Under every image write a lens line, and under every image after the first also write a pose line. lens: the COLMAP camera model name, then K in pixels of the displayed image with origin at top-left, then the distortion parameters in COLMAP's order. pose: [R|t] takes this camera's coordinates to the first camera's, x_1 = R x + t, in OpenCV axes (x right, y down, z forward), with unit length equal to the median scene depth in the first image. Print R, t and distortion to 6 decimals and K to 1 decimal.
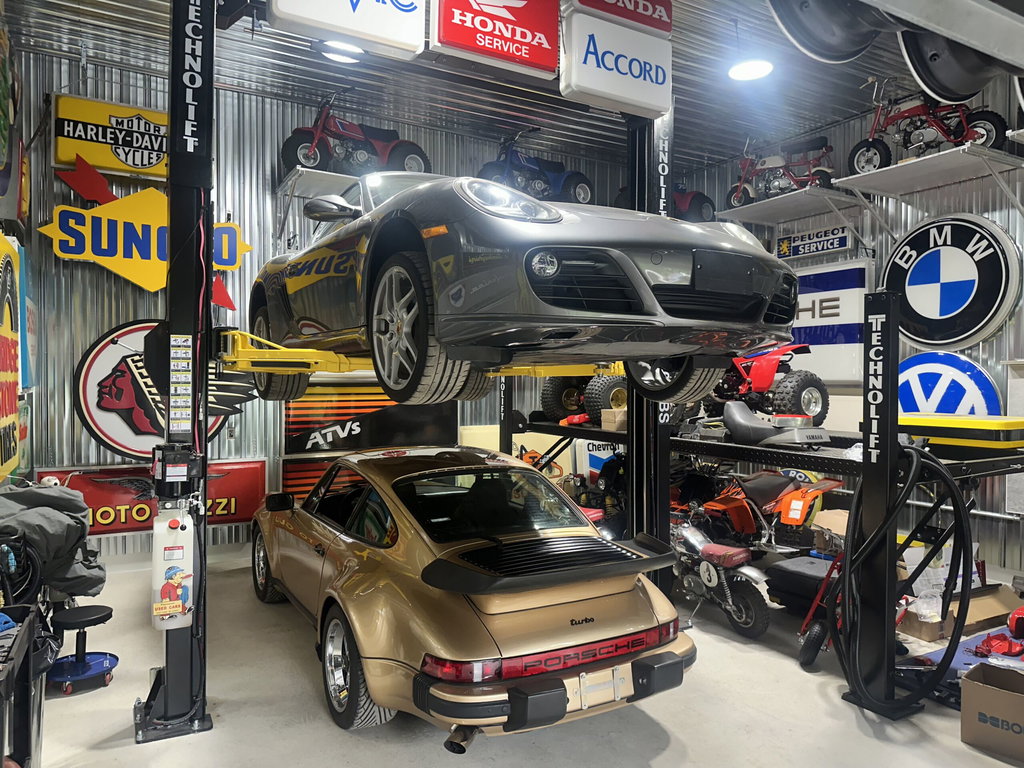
lens RADIAL K [[714.6, 0, 510.7], [0, 714.6, 363.0], [0, 0, 1]] dist [0.000925, 0.001139]
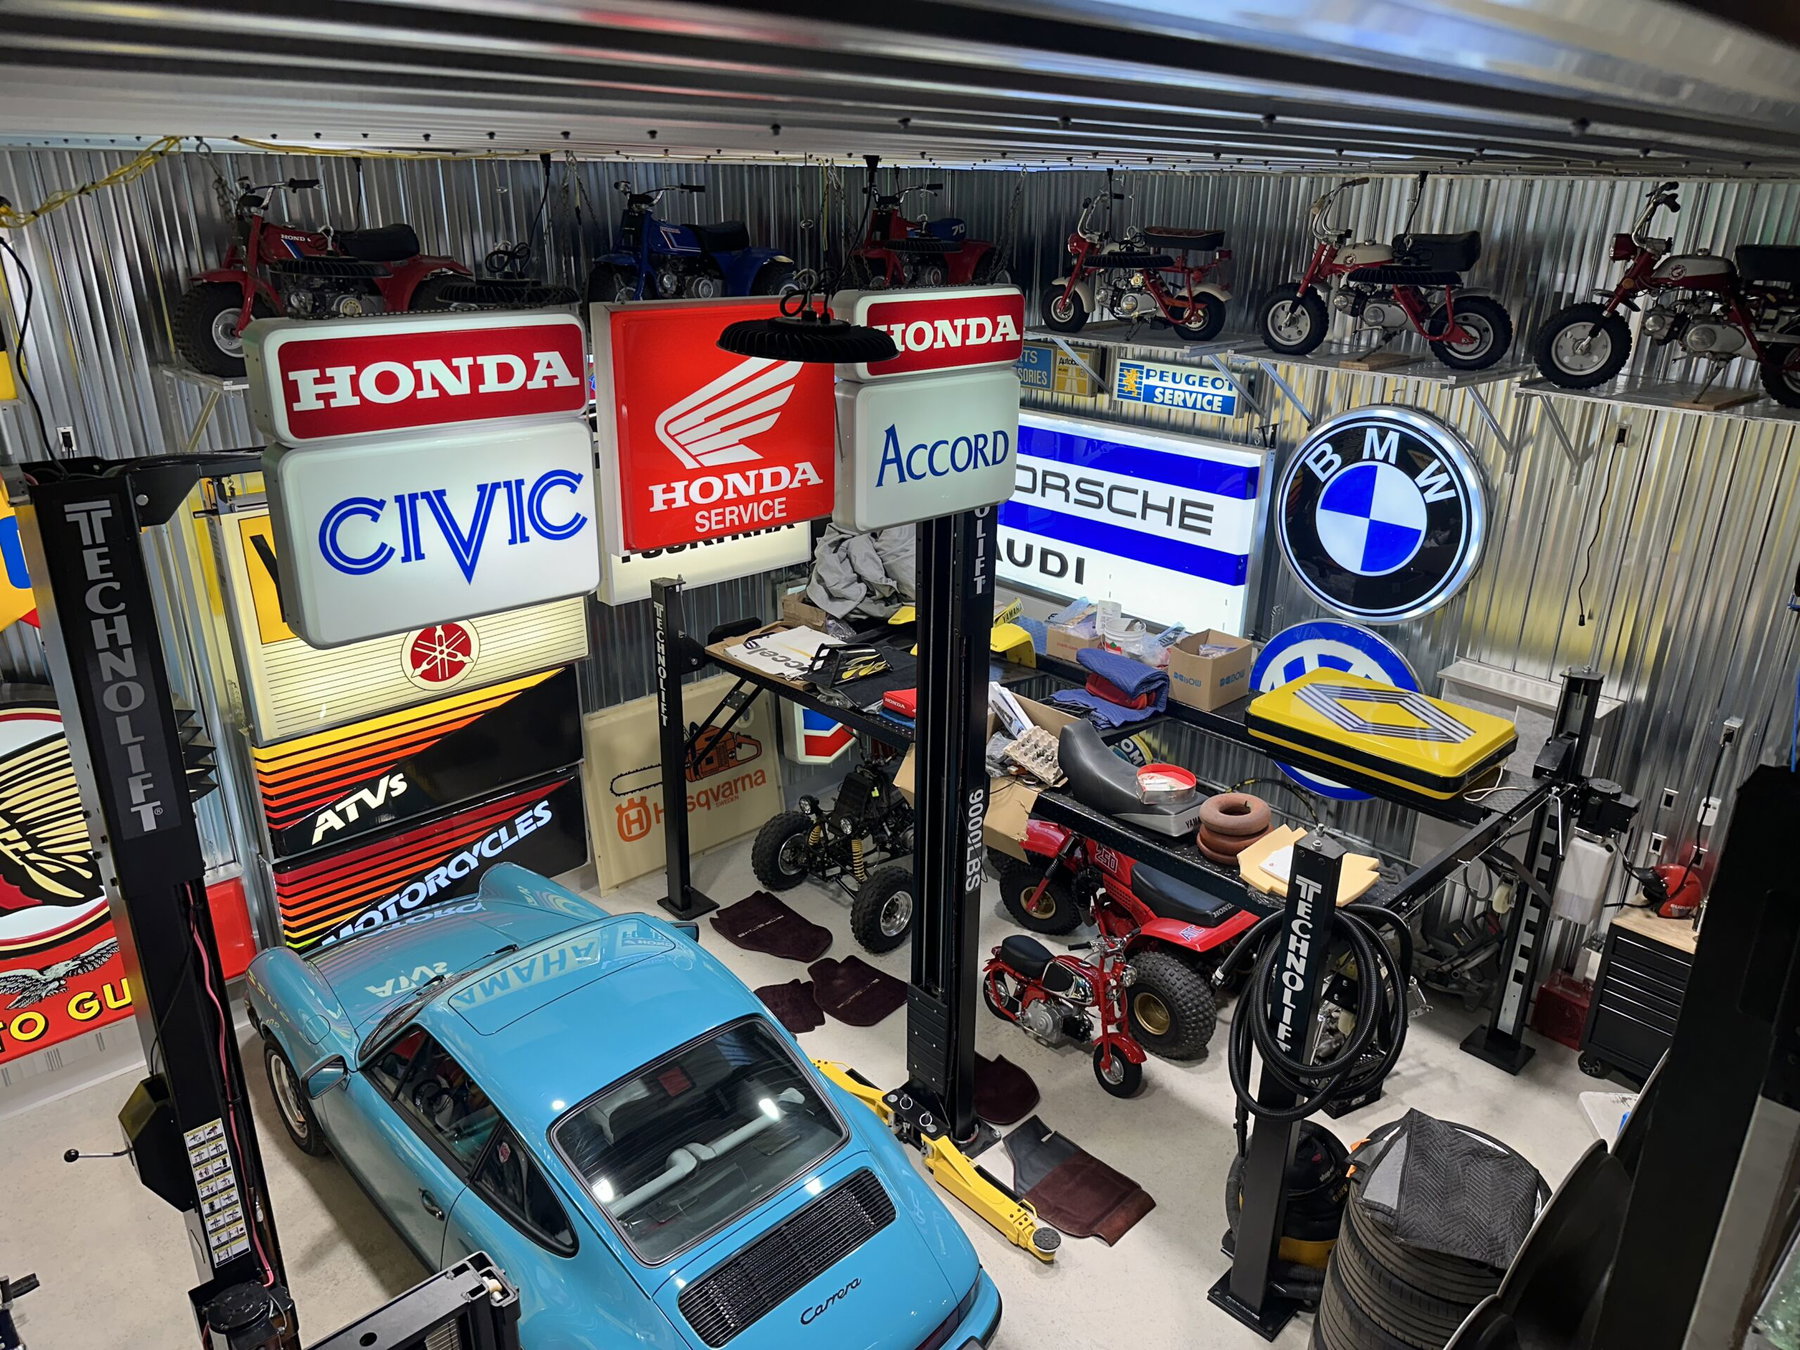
lens RADIAL K [[1266.2, 0, 900.0], [0, 1266.2, 675.0], [0, 0, 1]] dist [0.079157, -0.102600]
pose [[0.967489, -0.086733, 0.237577, -0.117587], [-0.007507, 0.929098, 0.369758, -0.612405], [-0.252802, -0.359520, 0.898241, 0.073171]]
